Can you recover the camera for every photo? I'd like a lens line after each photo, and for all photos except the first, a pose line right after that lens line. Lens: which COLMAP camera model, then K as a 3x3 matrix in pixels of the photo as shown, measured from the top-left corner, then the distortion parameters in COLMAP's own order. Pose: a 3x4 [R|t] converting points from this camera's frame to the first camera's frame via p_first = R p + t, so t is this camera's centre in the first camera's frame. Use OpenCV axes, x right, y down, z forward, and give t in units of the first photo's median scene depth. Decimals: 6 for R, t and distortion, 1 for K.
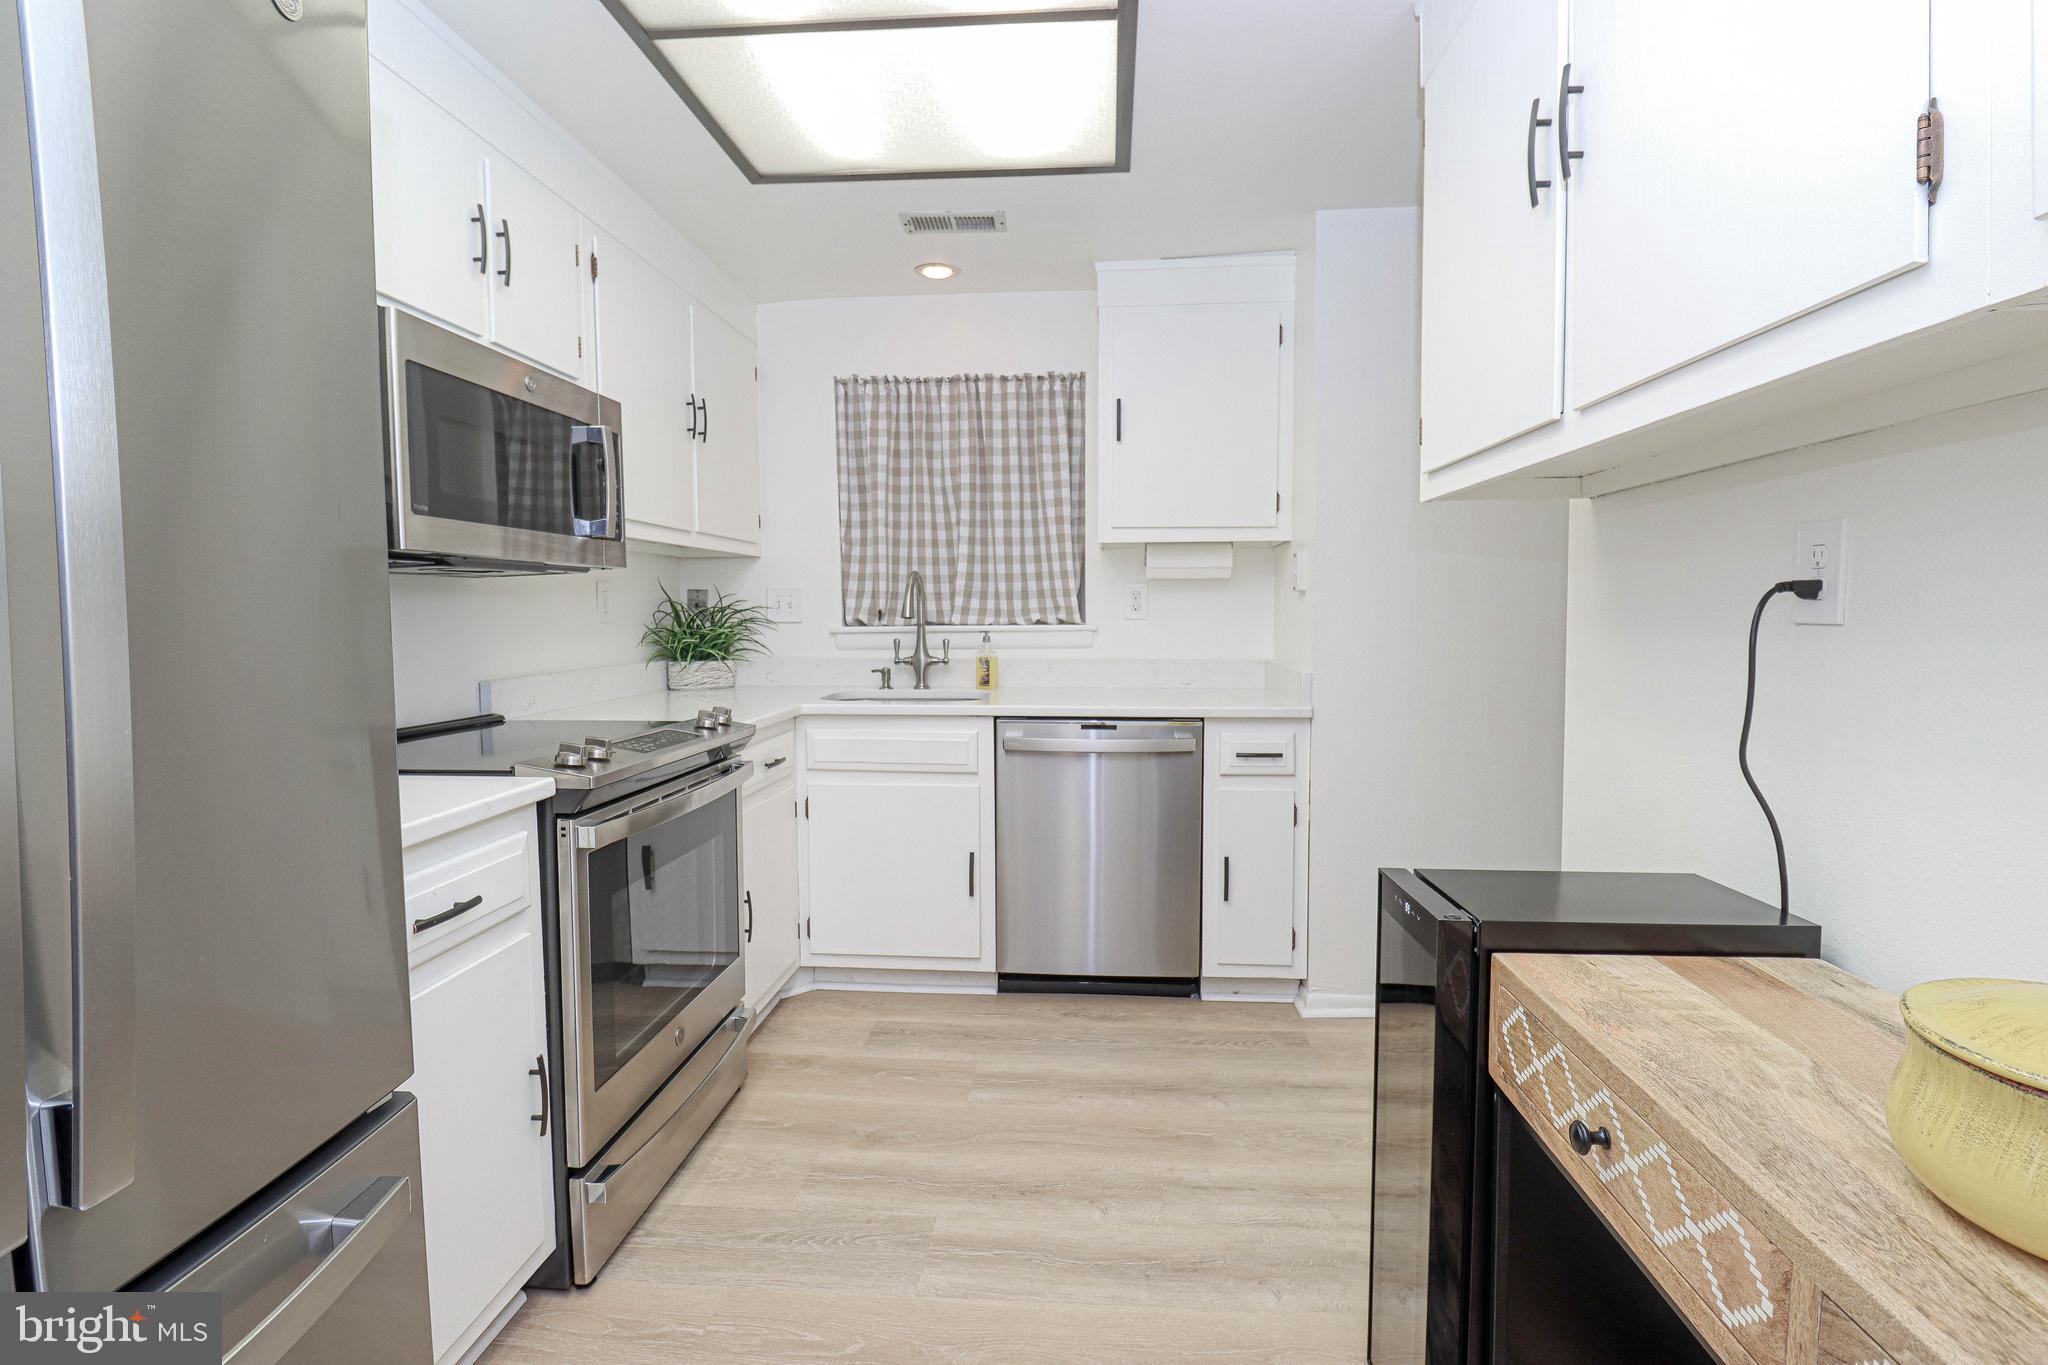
lens RADIAL K [[943.9, 0, 1063.4], [0, 943.9, 665.9], [0, 0, 1]] dist [0.000050, -0.009422]
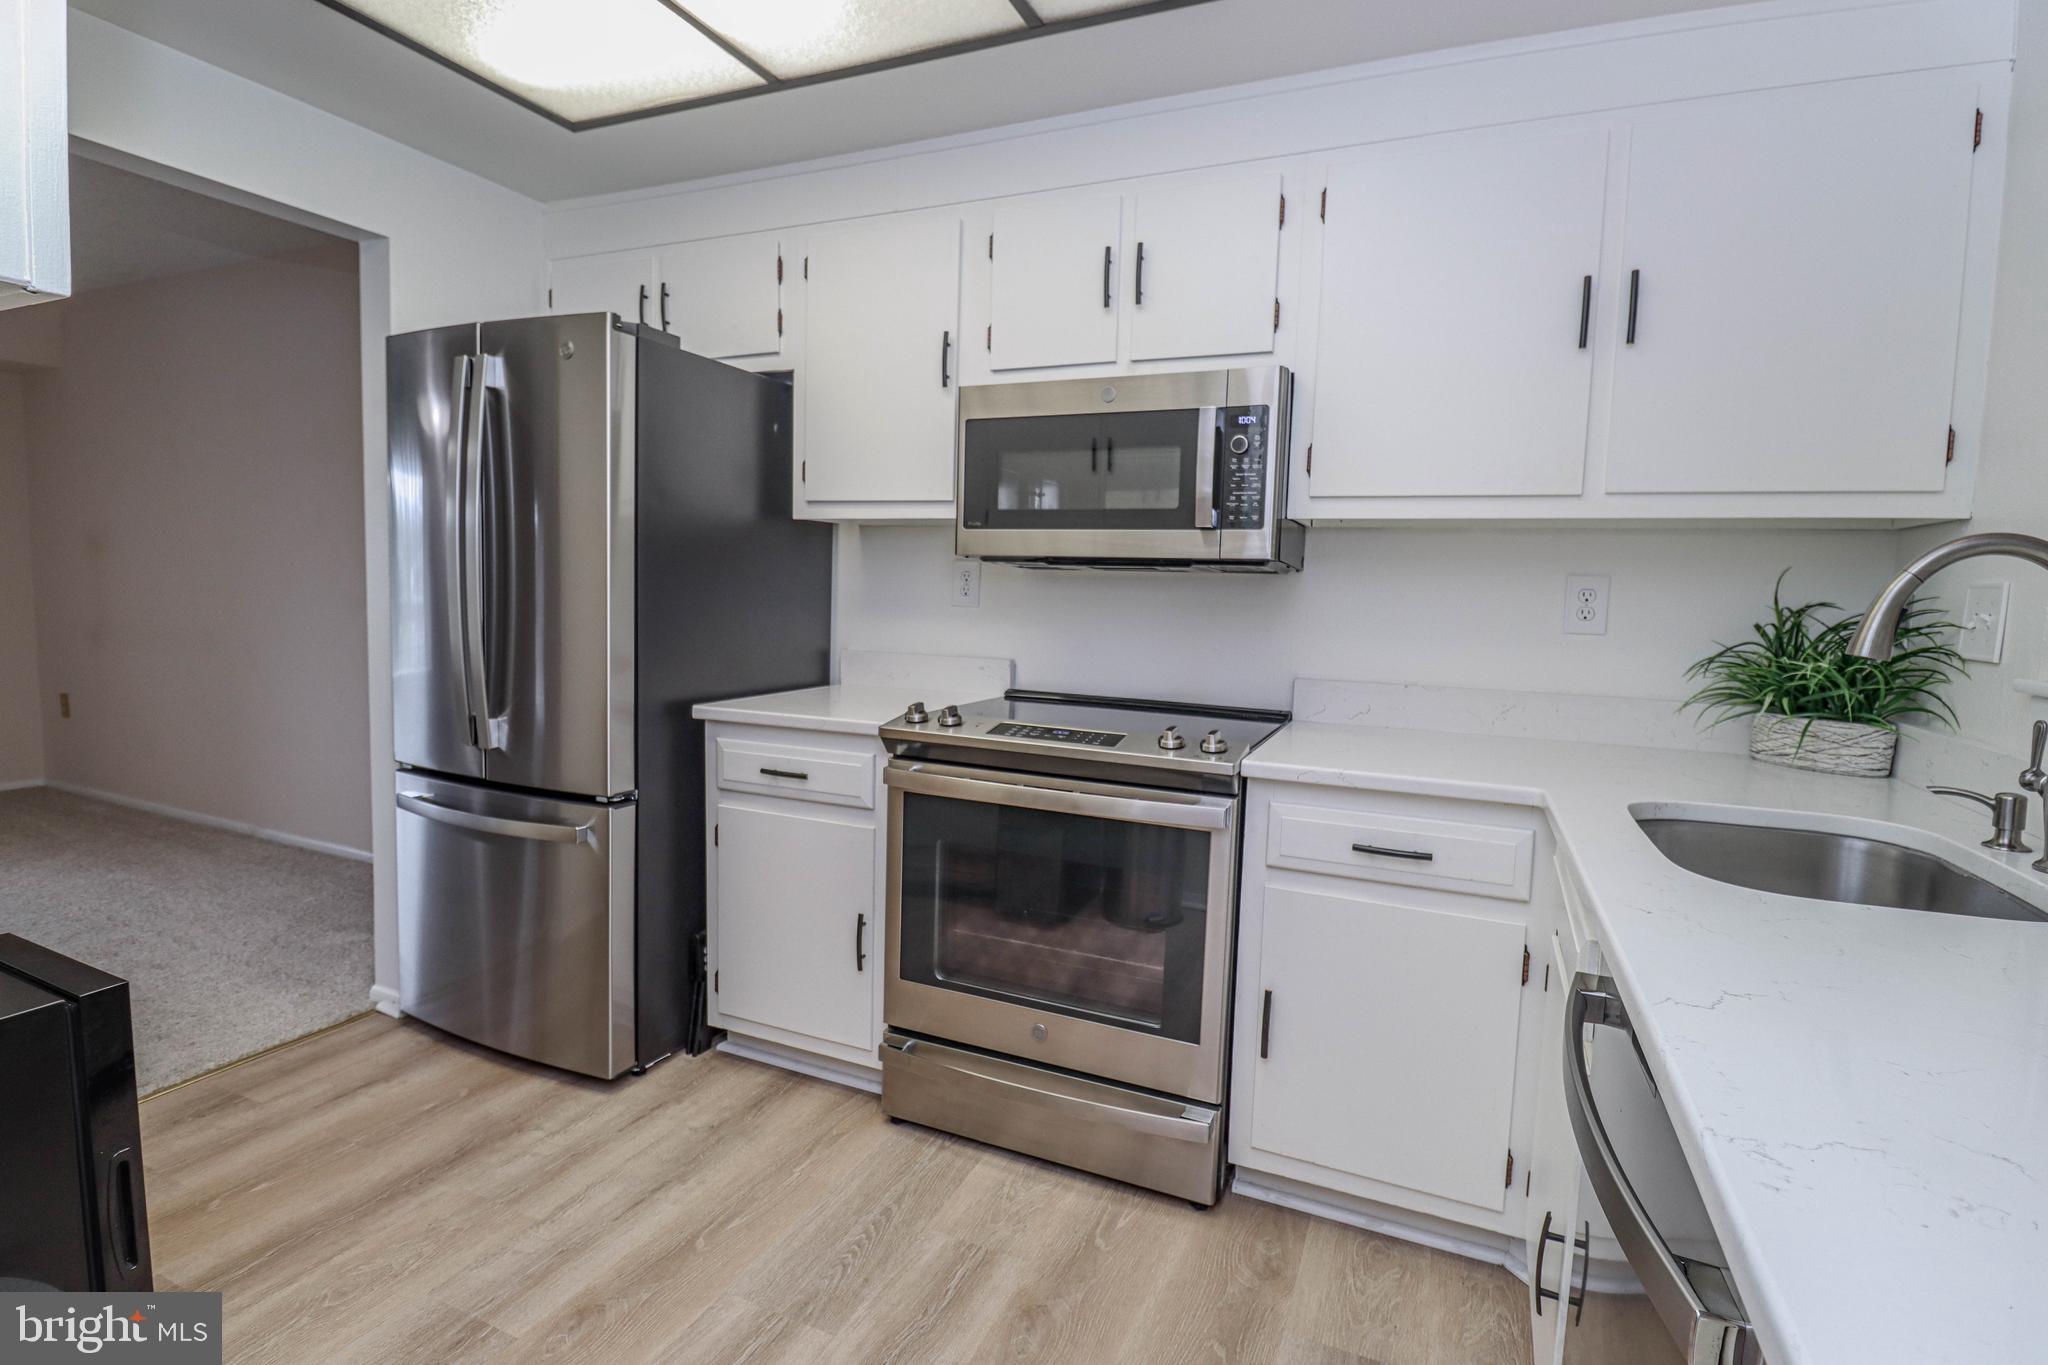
lens RADIAL K [[974.6, 0, 1031.5], [0, 974.6, 674.5], [0, 0, 1]] dist [-0.000735, -0.016000]
pose [[-0.342803, 0.080495, -0.935952, 0.325507], [-0.091071, 0.988781, 0.118394, -0.061939], [0.934983, 0.125824, -0.331626, 0.804057]]
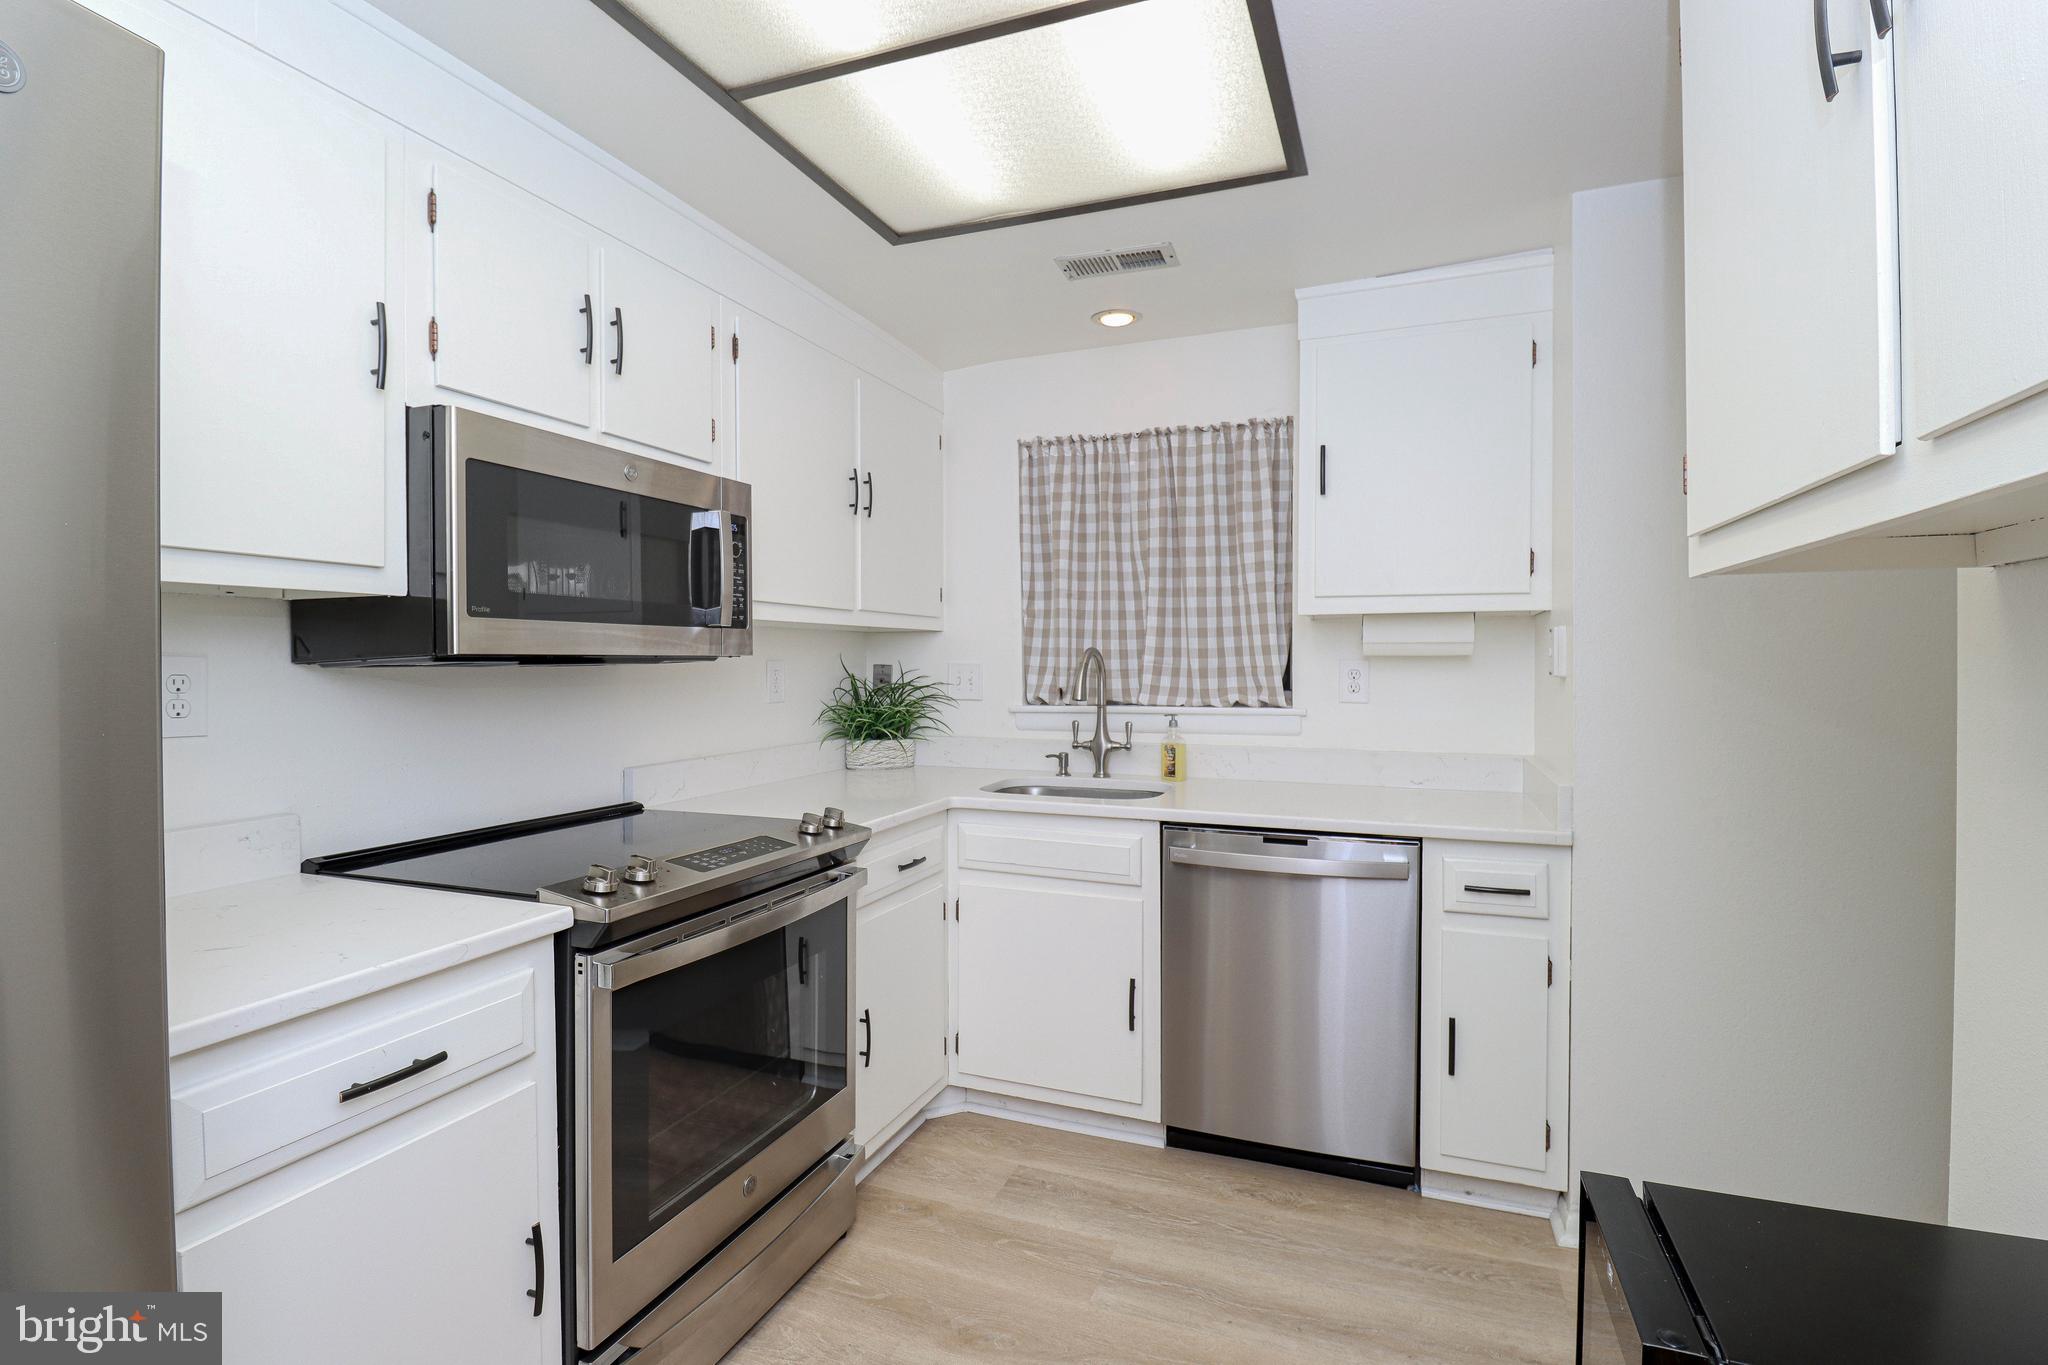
lens RADIAL K [[974.6, 0, 1031.5], [0, 974.6, 674.5], [0, 0, 1]] dist [-0.000735, -0.016000]
pose [[0.954818, 0.006719, -0.297115, 0.070466], [-0.021938, 0.998610, -0.047919, -0.031555], [0.296380, 0.052272, 0.953639, 0.105473]]
